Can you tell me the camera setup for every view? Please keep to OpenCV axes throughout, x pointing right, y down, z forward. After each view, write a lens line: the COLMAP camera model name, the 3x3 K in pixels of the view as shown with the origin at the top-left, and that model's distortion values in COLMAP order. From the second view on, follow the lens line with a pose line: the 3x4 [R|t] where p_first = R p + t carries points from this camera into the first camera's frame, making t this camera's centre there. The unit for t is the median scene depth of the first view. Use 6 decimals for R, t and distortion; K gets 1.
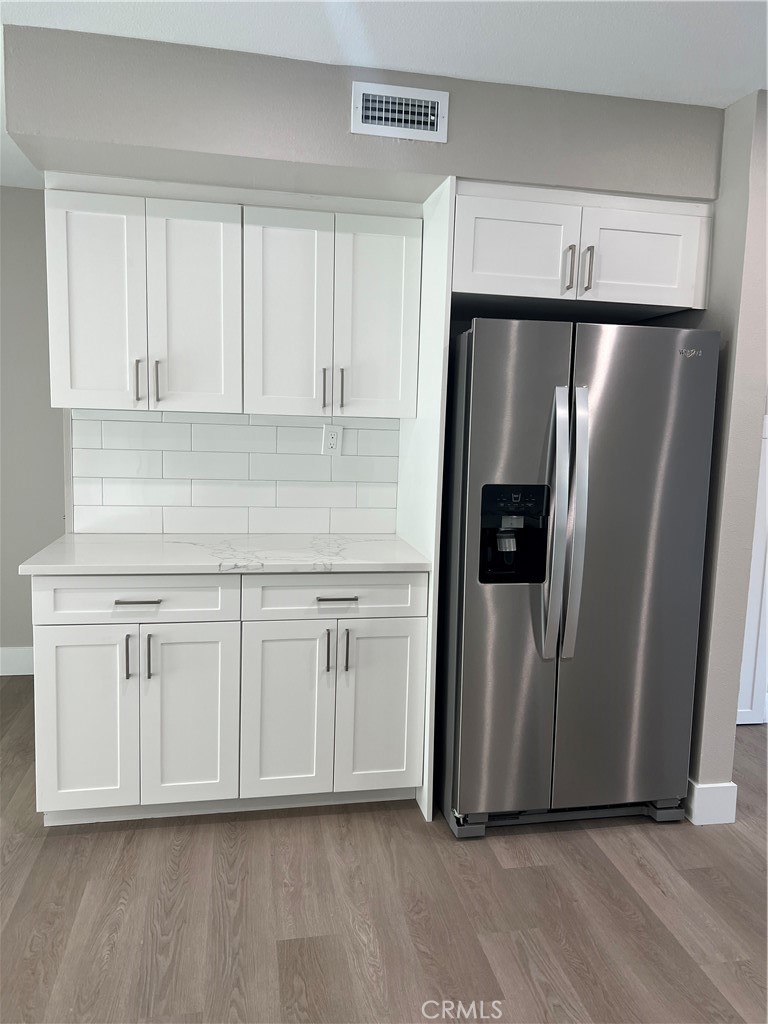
lens RADIAL K [[773.5, 0, 392.2], [0, 773.5, 510.0], [0, 0, 1]] dist [0.064387, -0.066480]
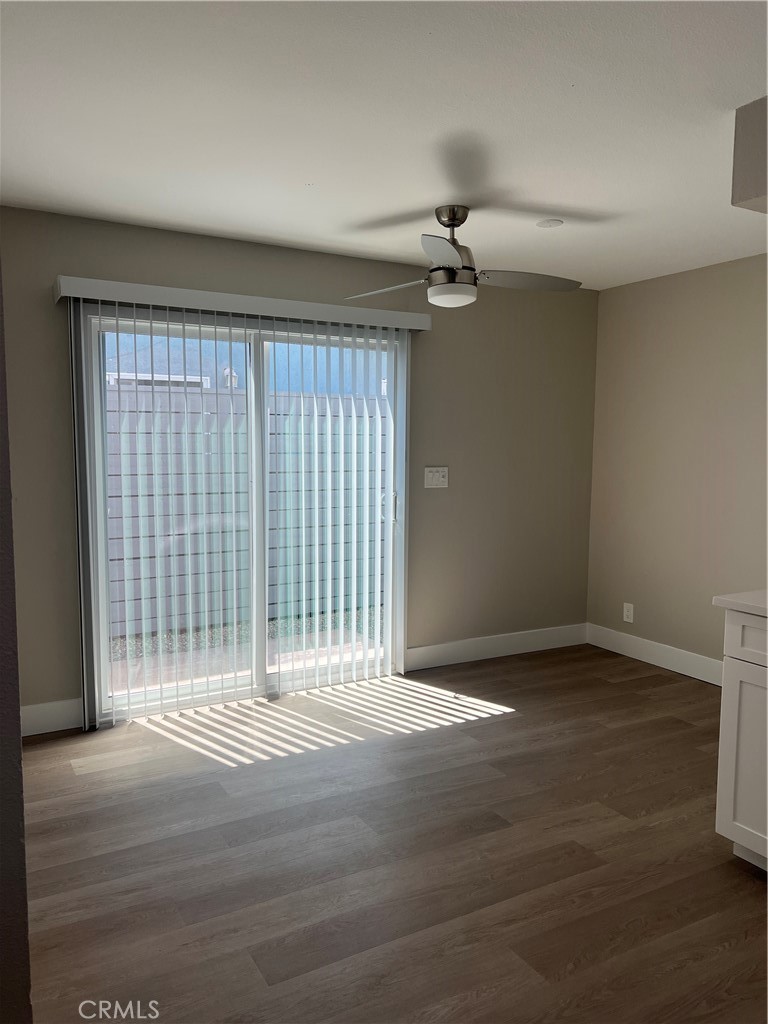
lens RADIAL K [[766.5, 0, 361.8], [0, 766.5, 510.9], [0, 0, 1]] dist [0.066583, -0.064030]
pose [[0.302169, 0.057264, -0.951533, 0.428171], [-0.098569, 0.994720, 0.028561, -0.033572], [0.948145, 0.085161, 0.306218, 0.209025]]
